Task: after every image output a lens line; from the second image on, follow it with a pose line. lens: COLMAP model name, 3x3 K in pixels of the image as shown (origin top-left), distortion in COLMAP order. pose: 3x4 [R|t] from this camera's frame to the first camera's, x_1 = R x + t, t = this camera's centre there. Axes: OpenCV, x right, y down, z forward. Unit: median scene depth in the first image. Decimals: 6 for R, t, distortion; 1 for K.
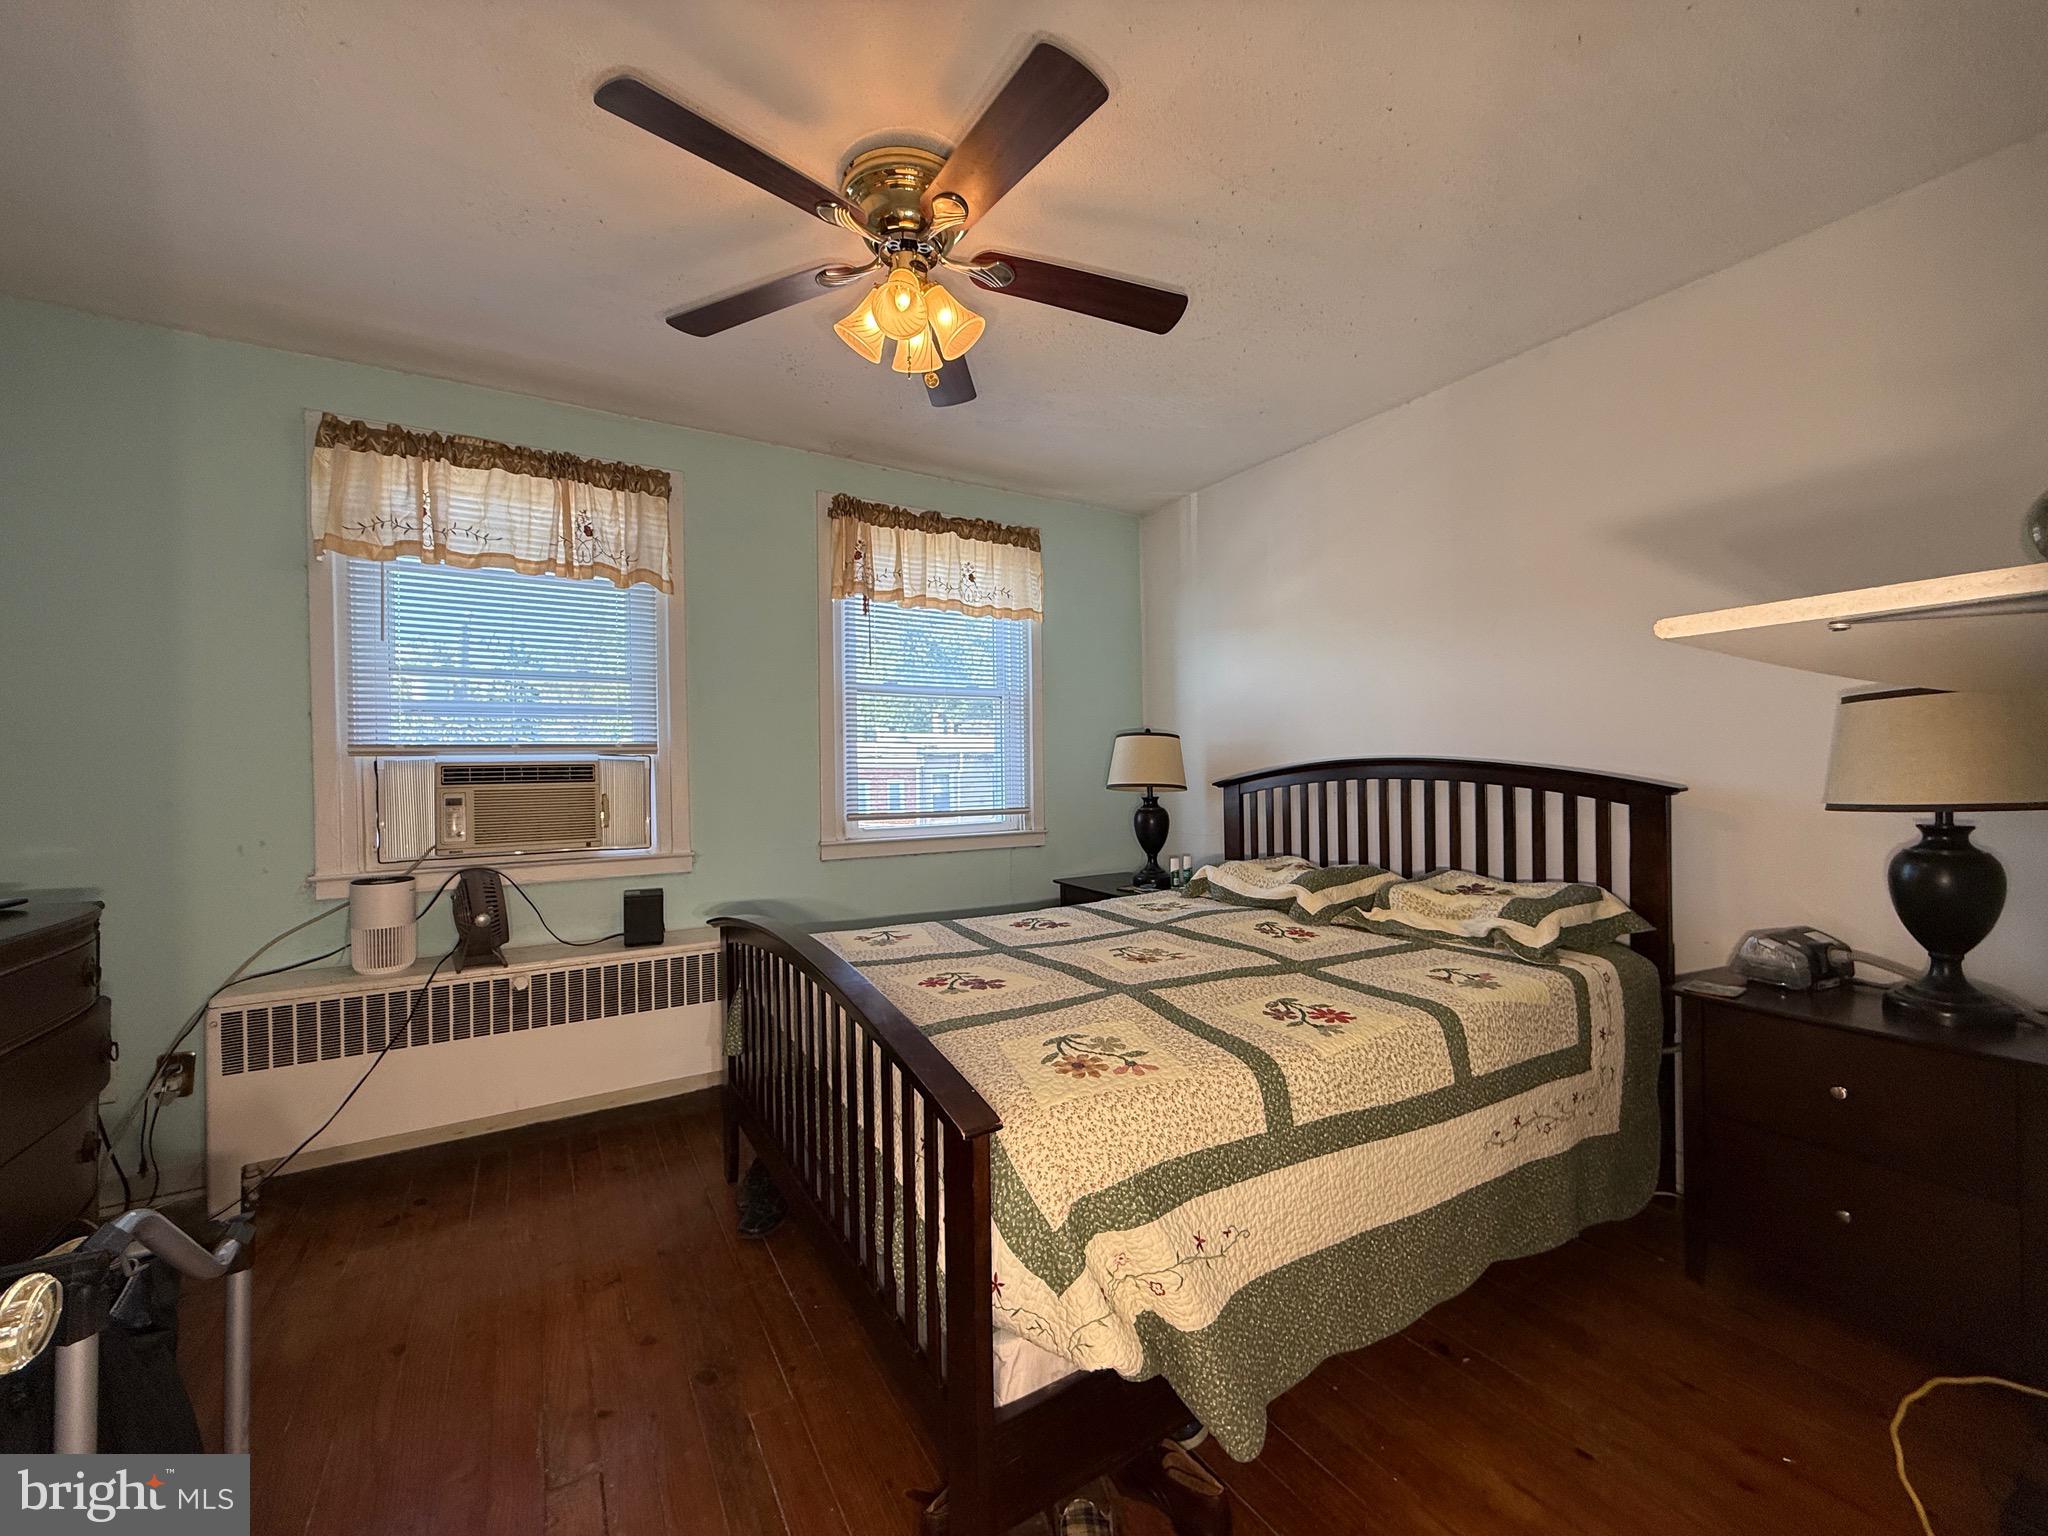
lens RADIAL K [[817.6, 0, 1022.1], [0, 817.6, 769.8], [0, 0, 1]] dist [0.000259, 0.000225]
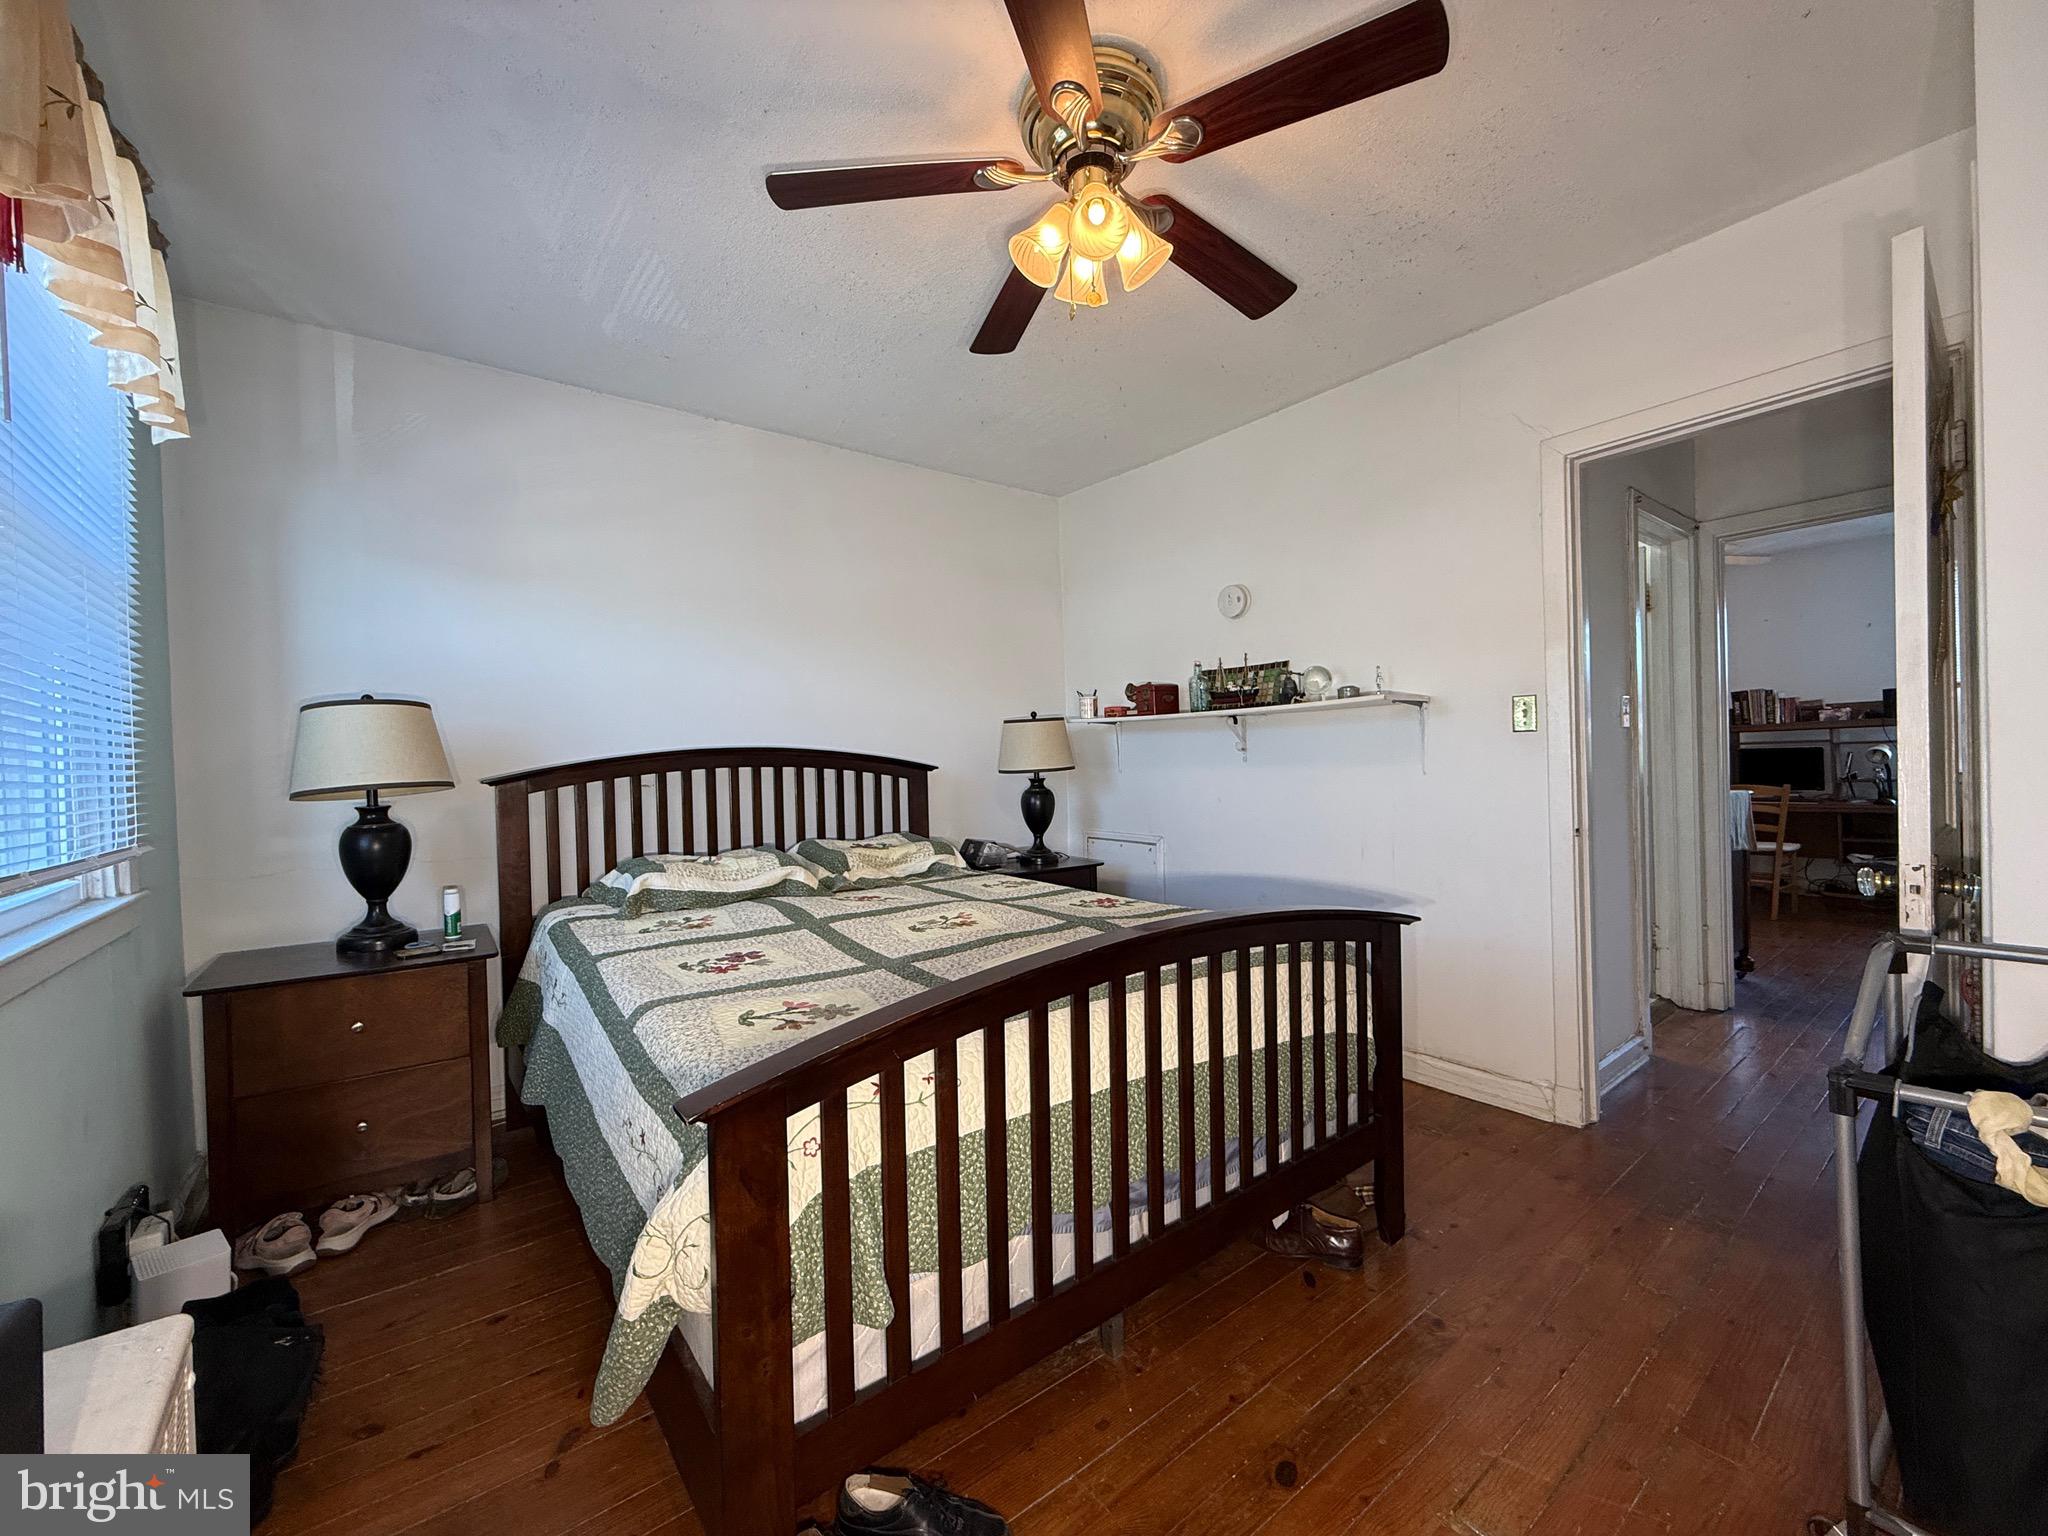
lens RADIAL K [[817.6, 0, 1022.1], [0, 817.6, 769.8], [0, 0, 1]] dist [0.000259, 0.000225]
pose [[-0.132963, -0.021032, 0.990898, -0.810085], [0.008336, 0.999716, 0.022338, -0.006366], [-0.991086, 0.011230, -0.132750, 0.946013]]
